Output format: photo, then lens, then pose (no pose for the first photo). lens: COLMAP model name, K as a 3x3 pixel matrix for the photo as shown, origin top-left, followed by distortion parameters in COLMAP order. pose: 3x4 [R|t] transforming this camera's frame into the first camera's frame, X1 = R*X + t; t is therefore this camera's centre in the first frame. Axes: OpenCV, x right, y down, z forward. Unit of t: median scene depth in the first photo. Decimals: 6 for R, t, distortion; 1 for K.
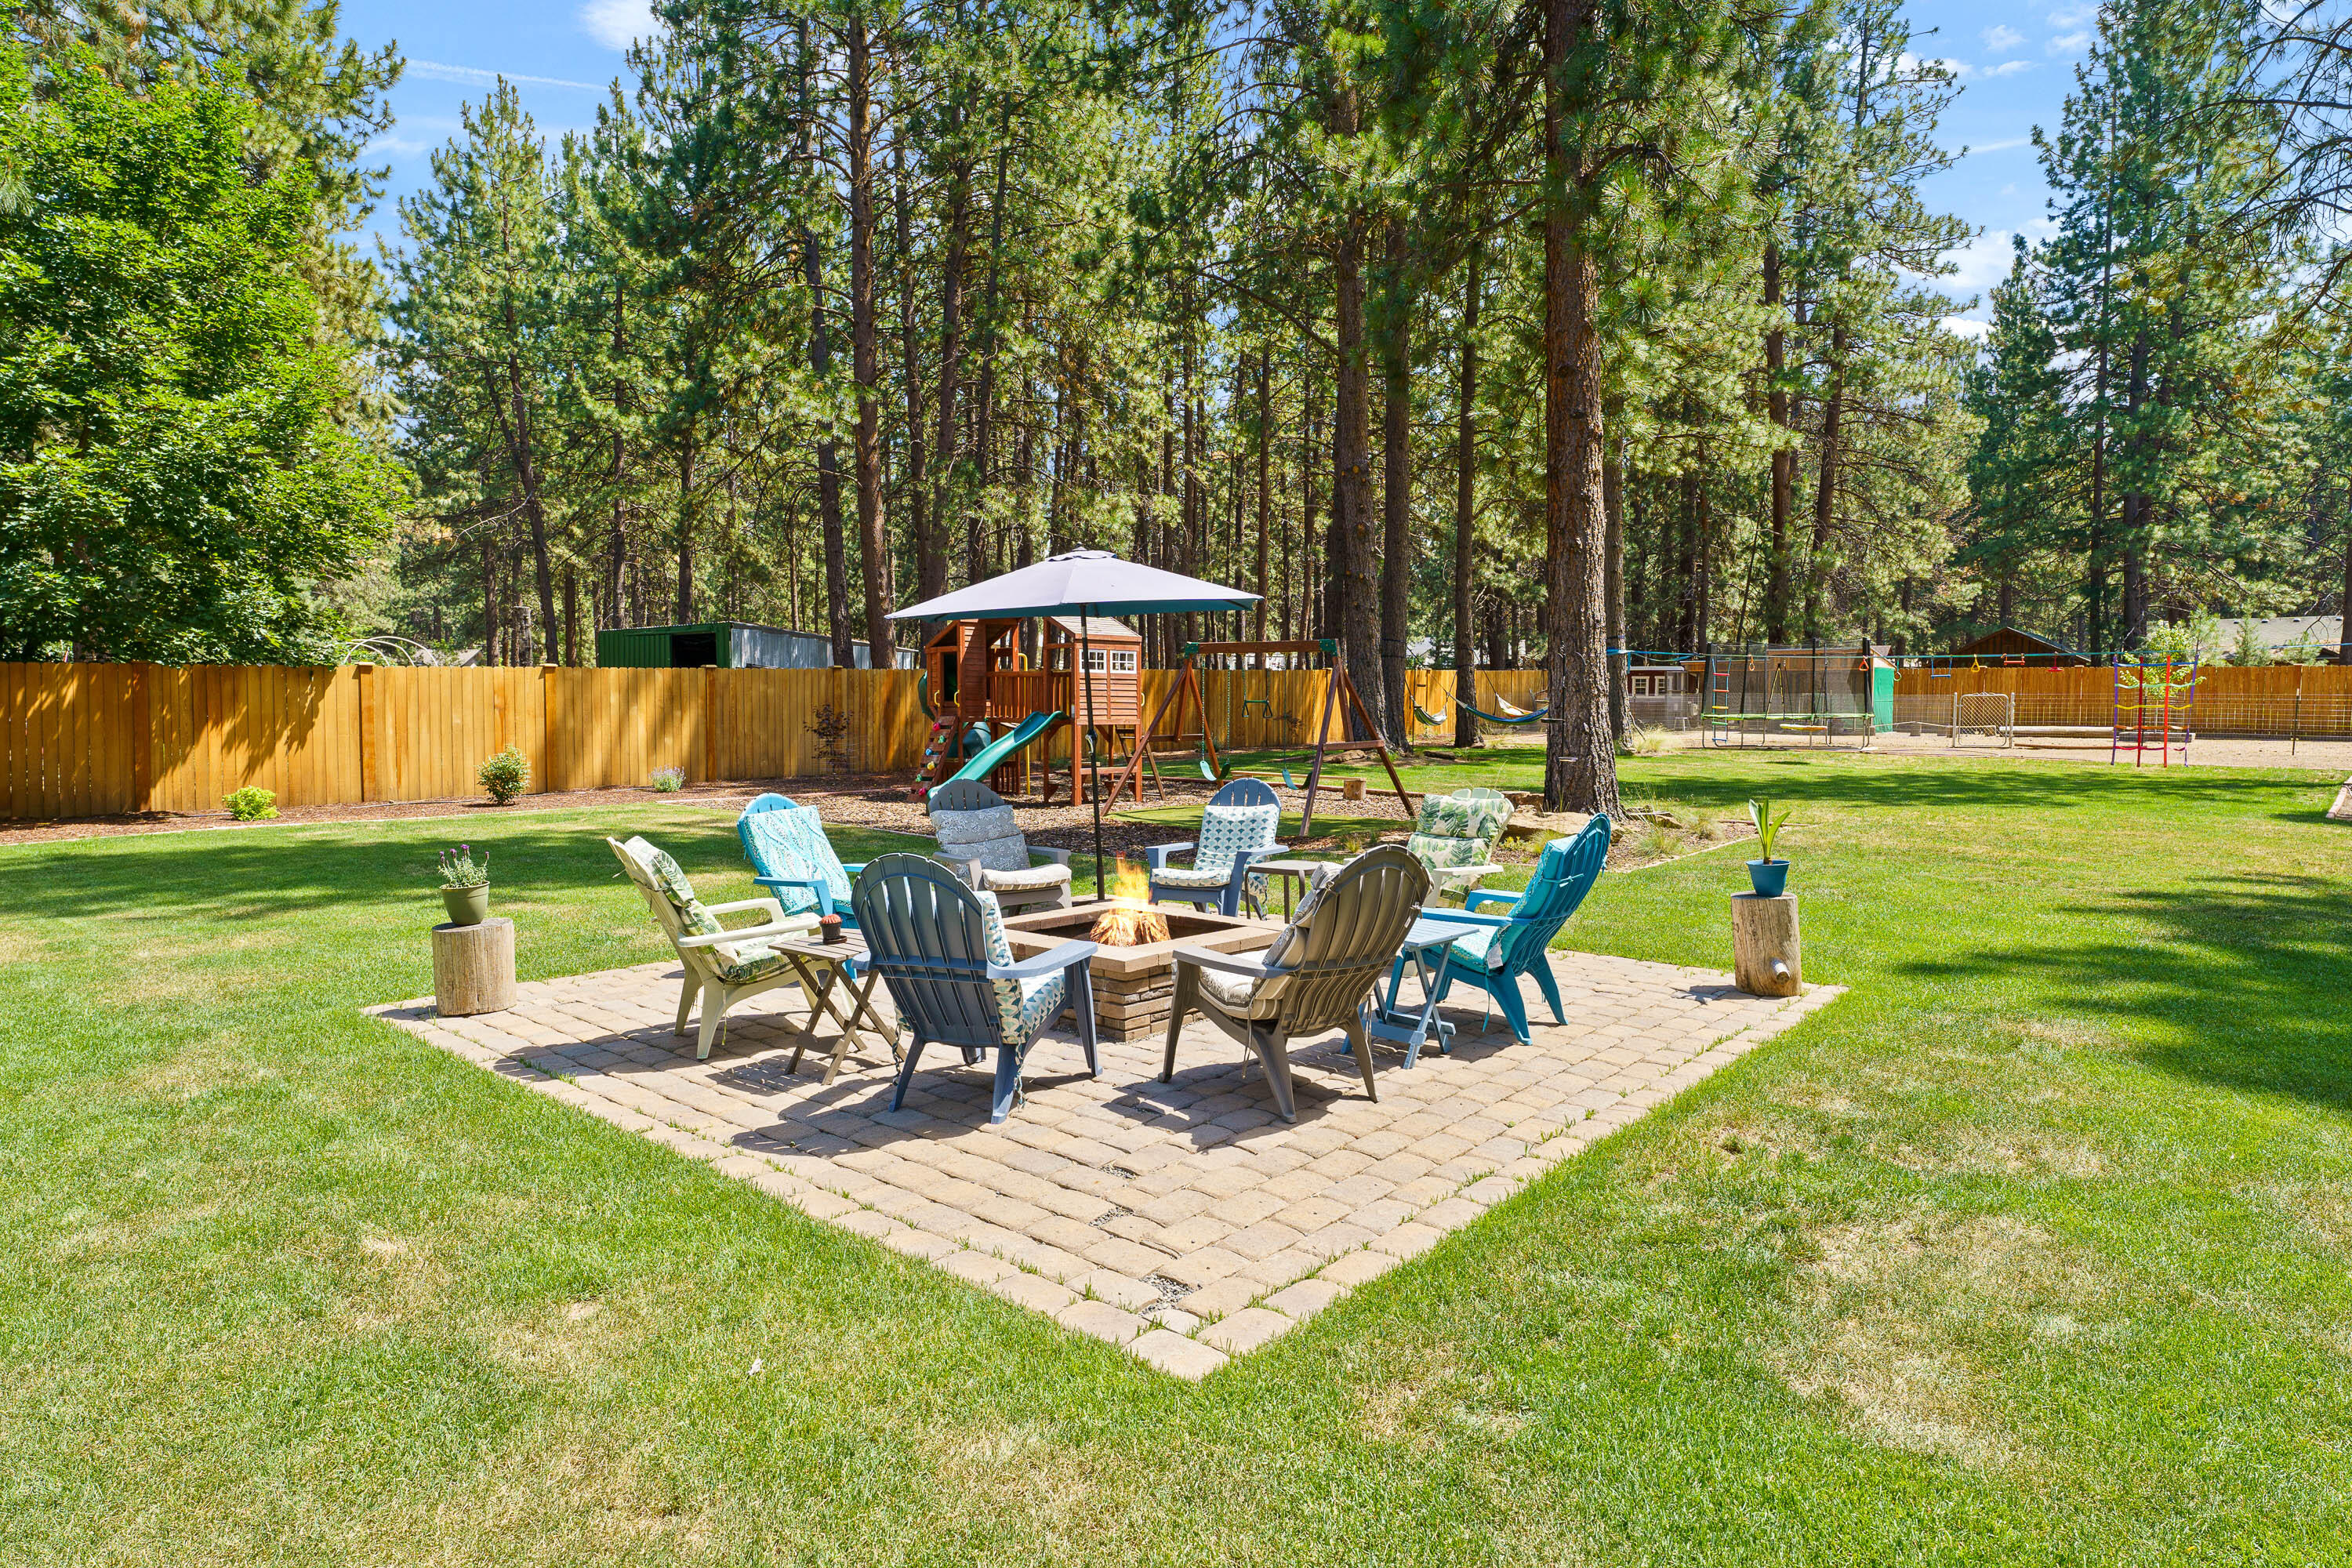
lens RADIAL K [[1352.8, 0, 1173.3], [0, 1352.8, 789.7], [0, 0, 1]] dist [-0.015819, 0.004912]
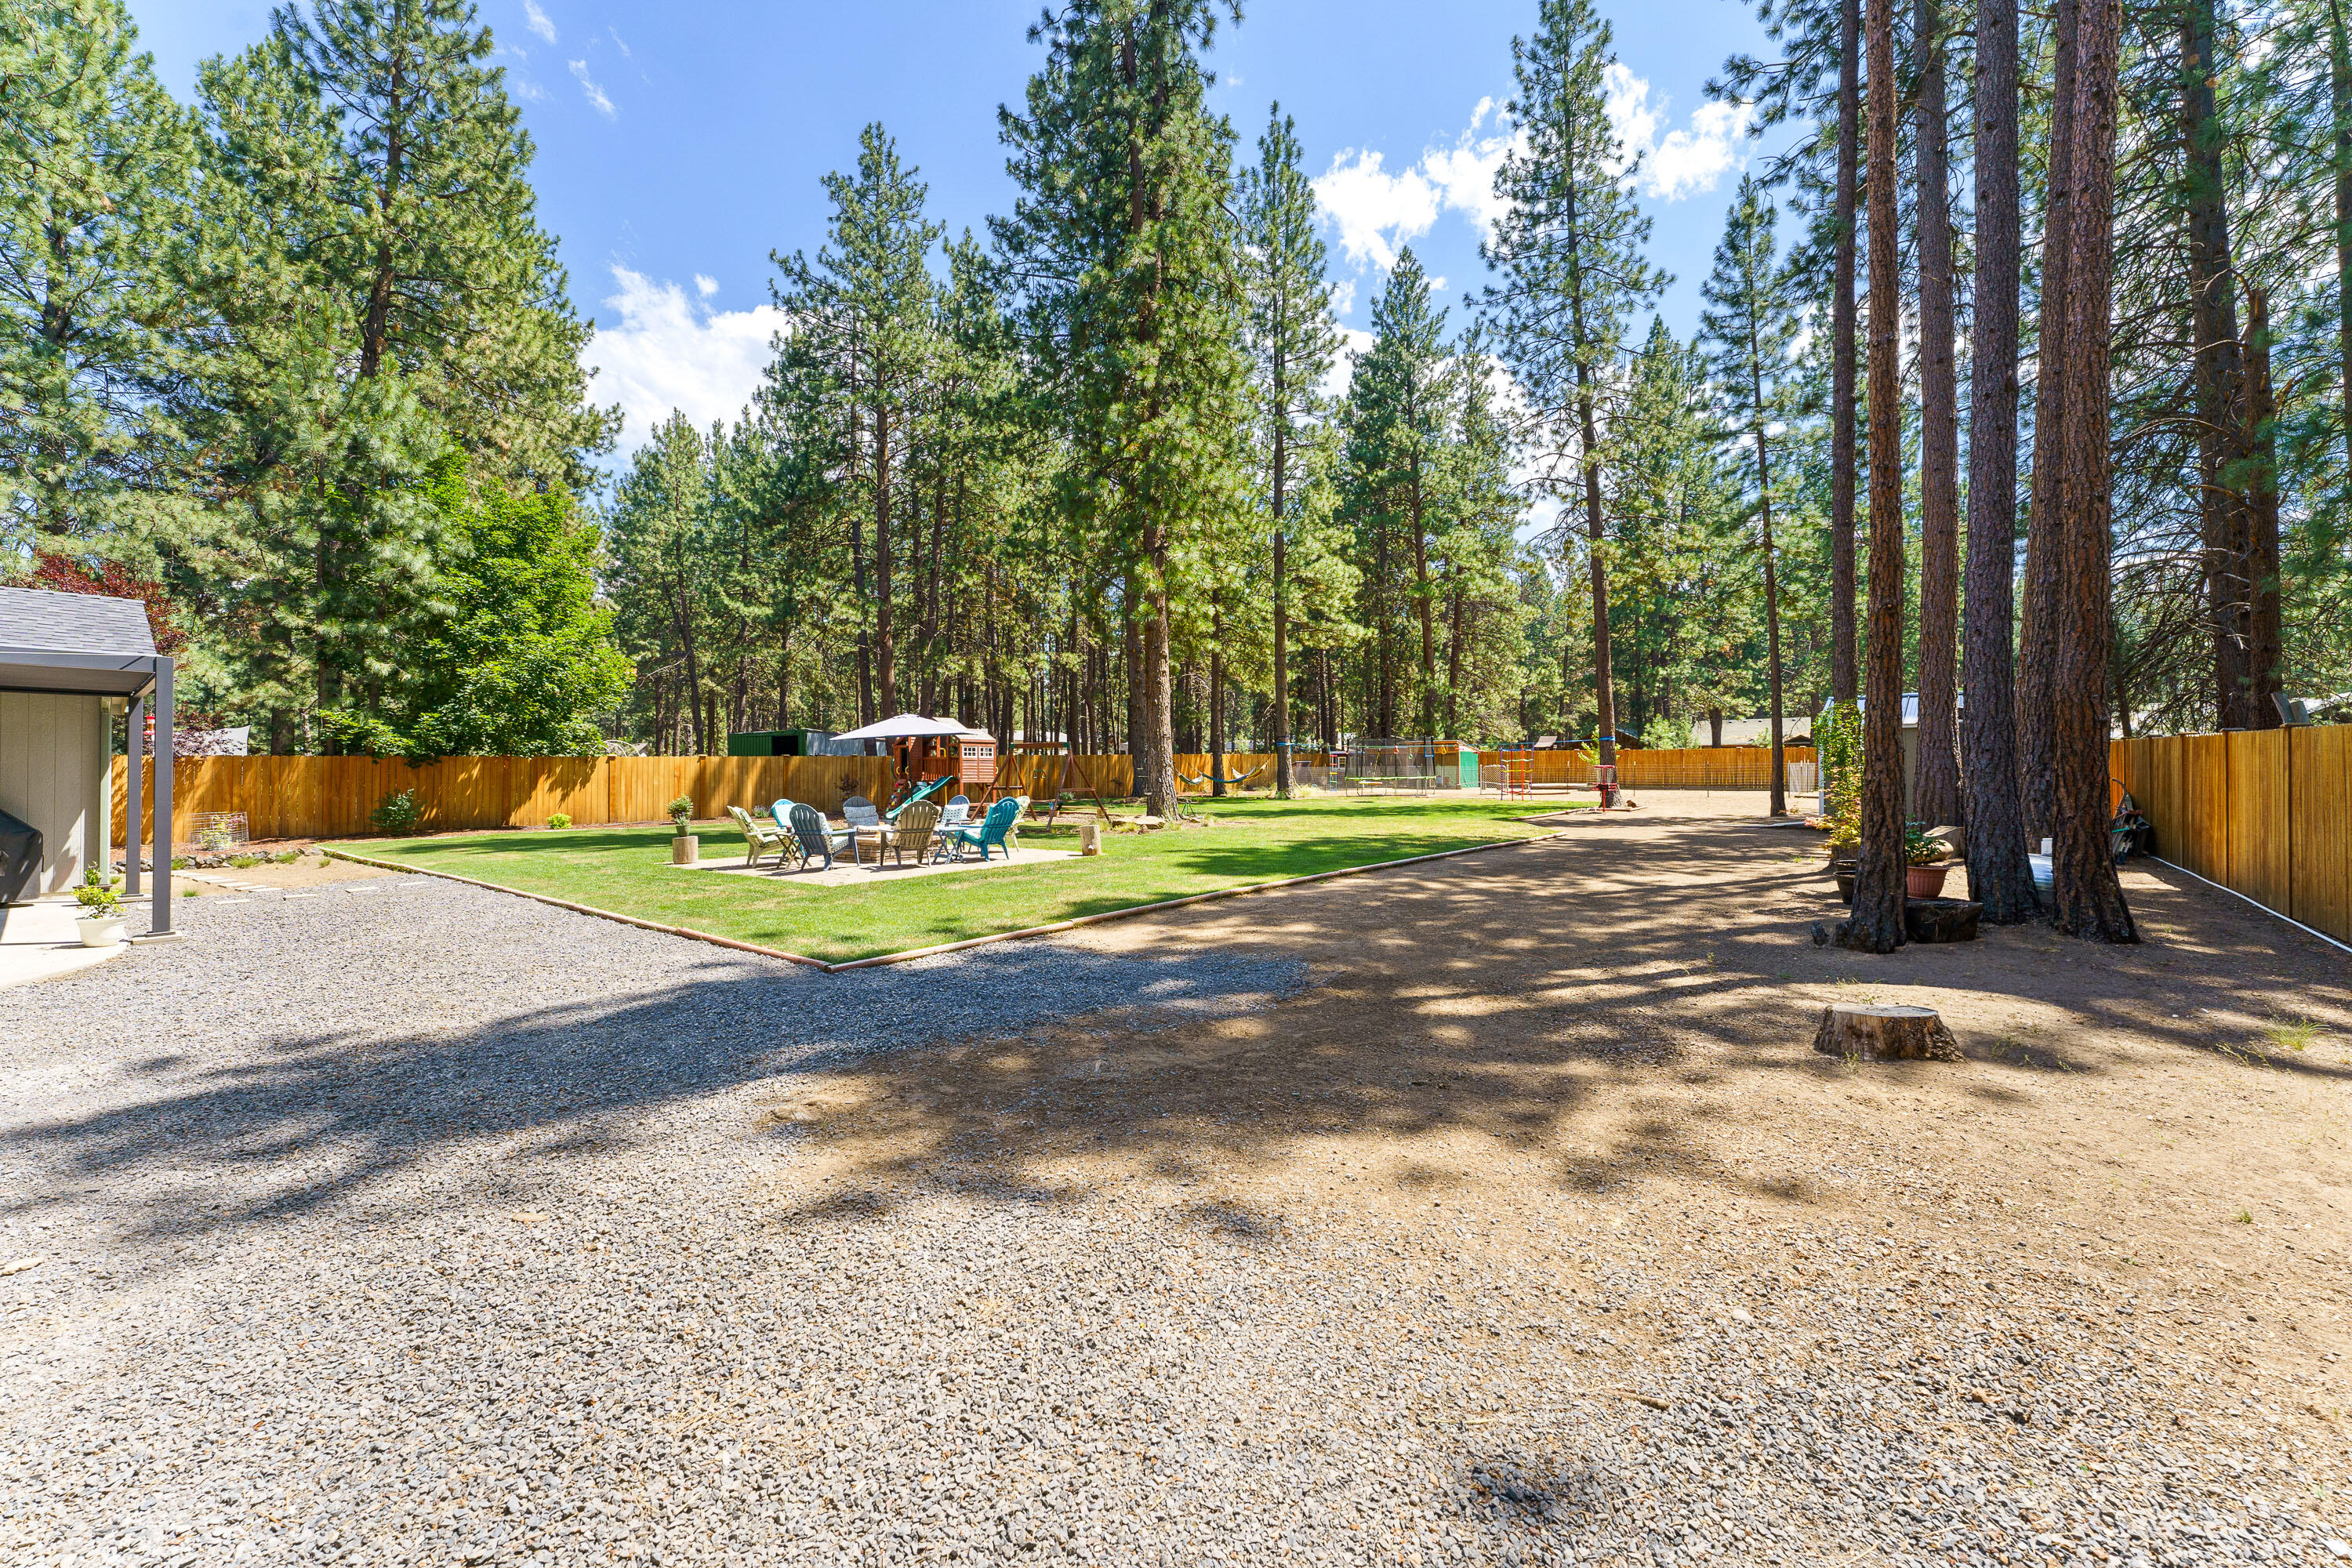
lens RADIAL K [[944.2, 0, 1171.8], [0, 944.2, 777.4], [0, 0, 1]] dist [0.000234, -0.000085]
pose [[0.999289, -0.005977, 0.037218, 0.078389], [0.008323, 0.997967, -0.063190, 0.015265], [-0.036765, 0.063454, 0.997307, -0.184594]]
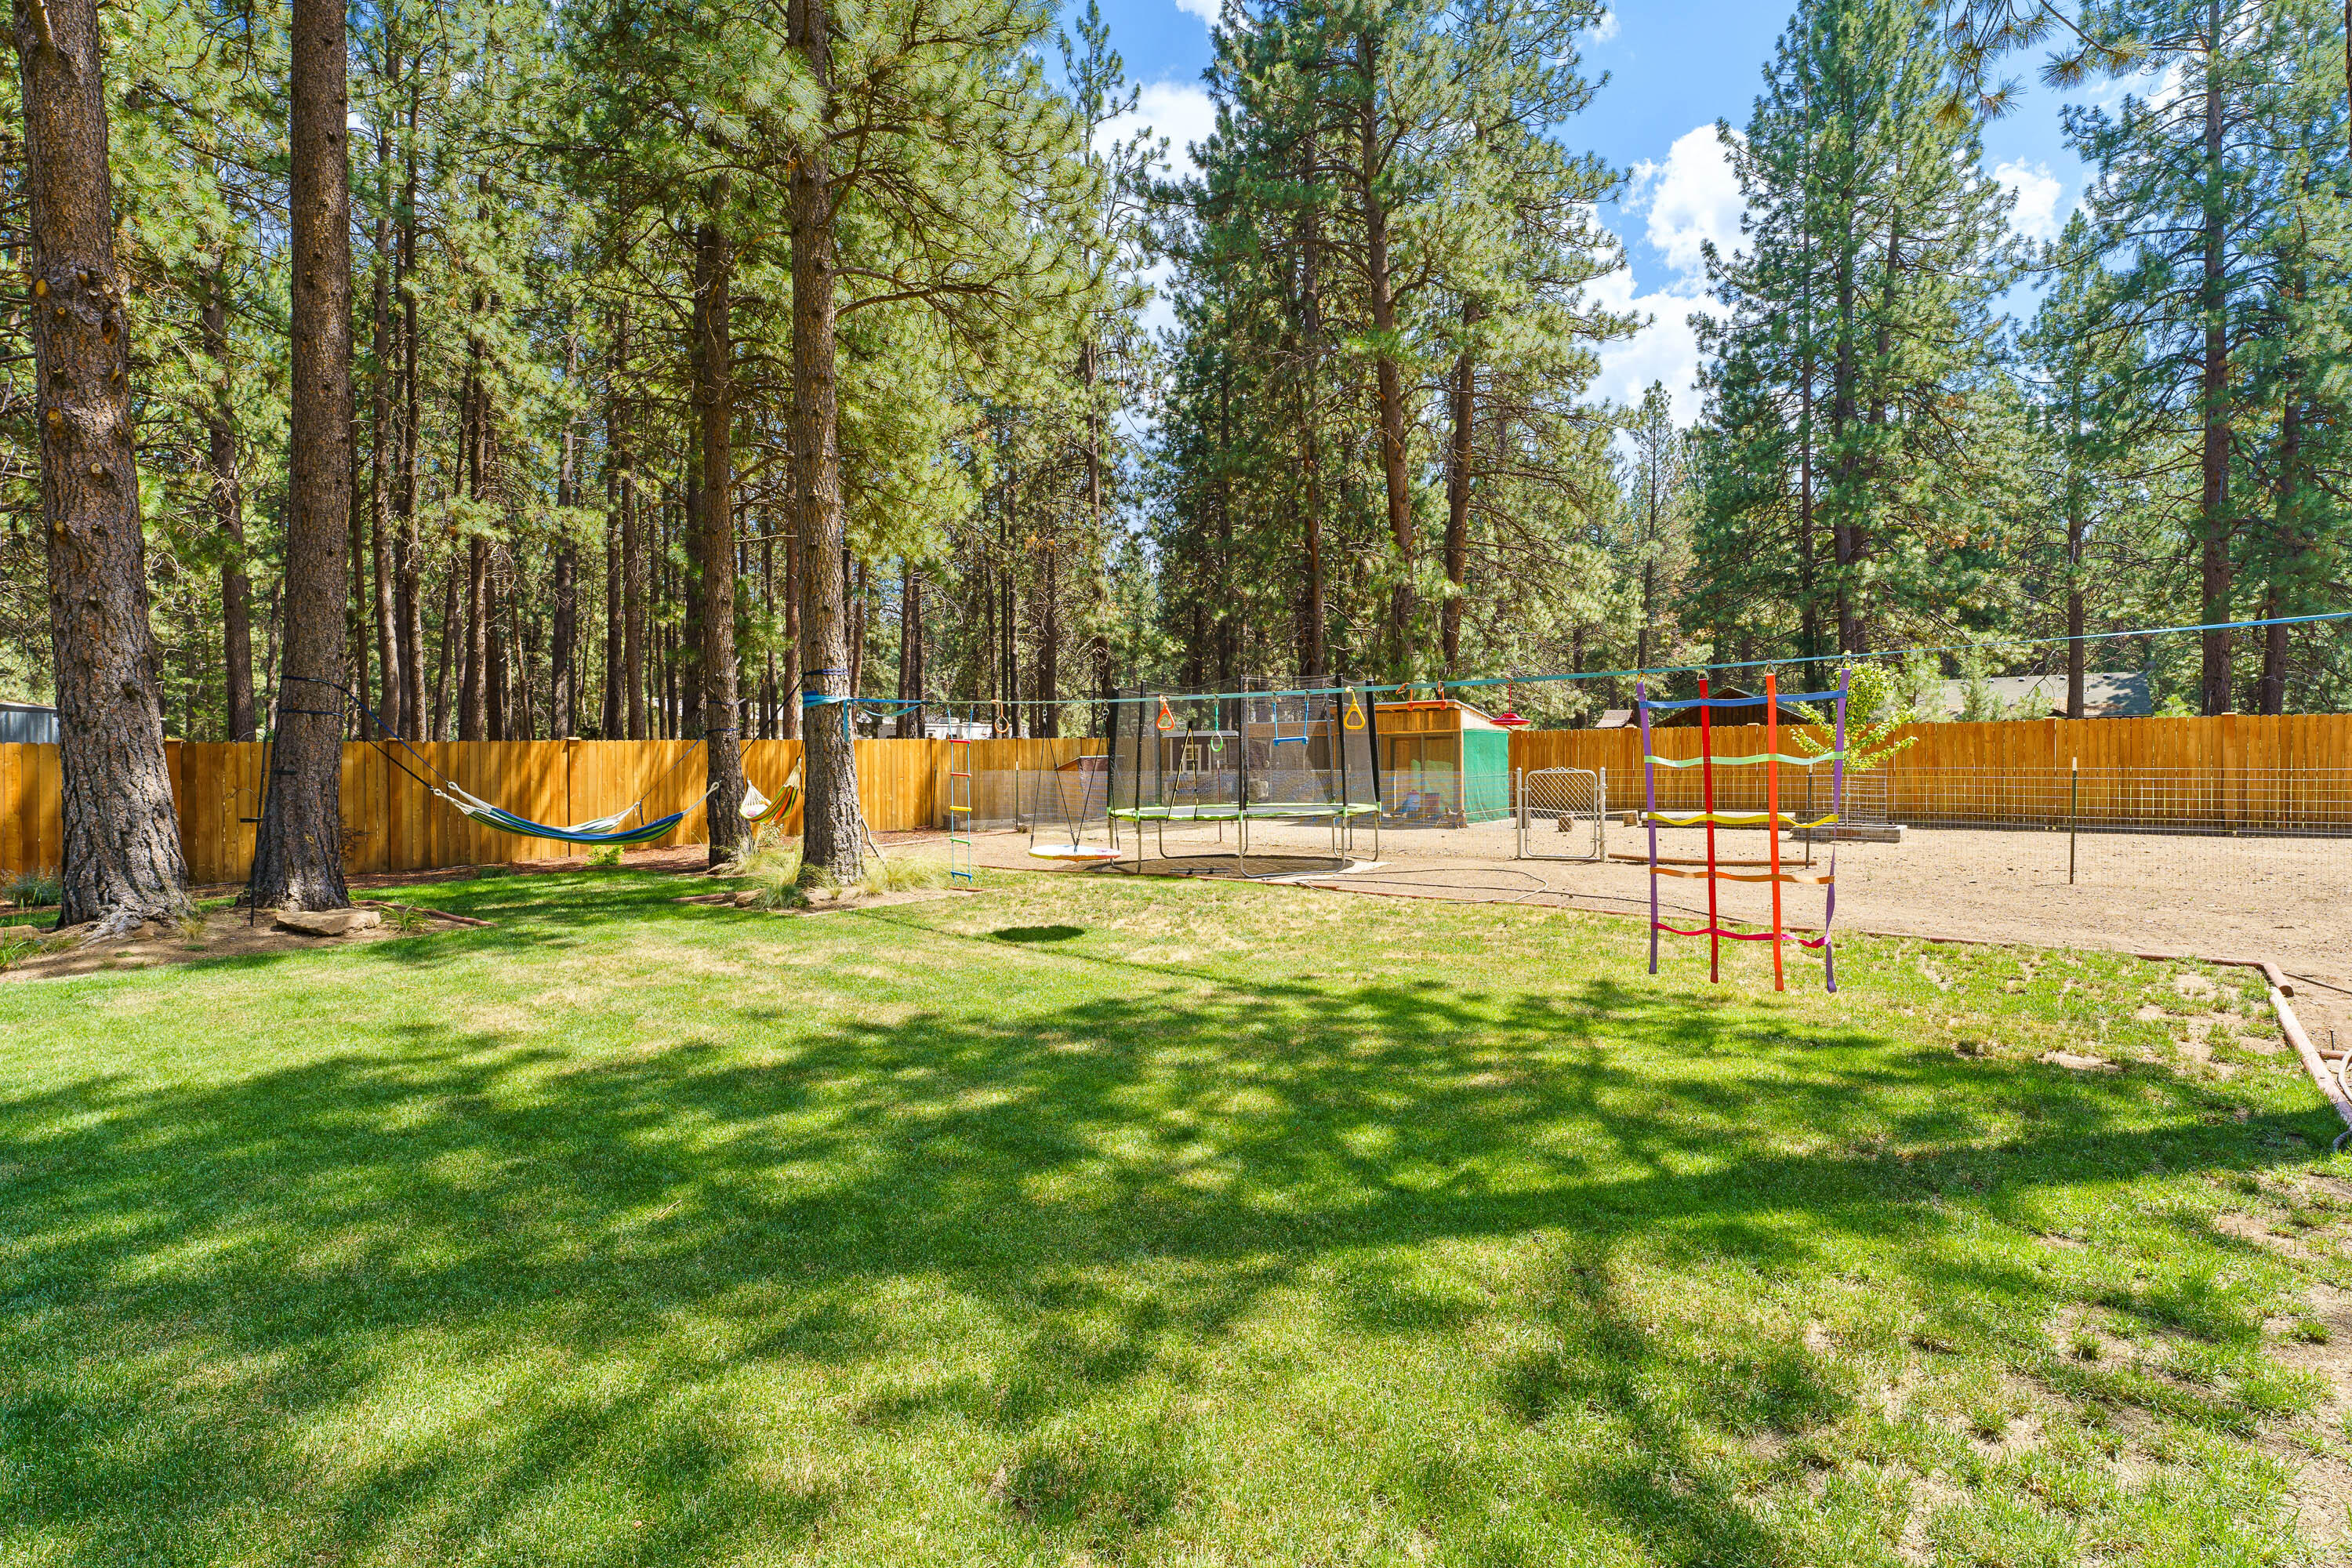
lens RADIAL K [[1197.8, 0, 1182.7], [0, 1197.8, 780.3], [0, 0, 1]] dist [-0.005713, -0.000382]
pose [[0.996129, -0.011202, 0.087189, 0.269227], [0.015979, 0.998398, -0.054285, -0.028015], [-0.086441, 0.055468, 0.994712, 0.338444]]
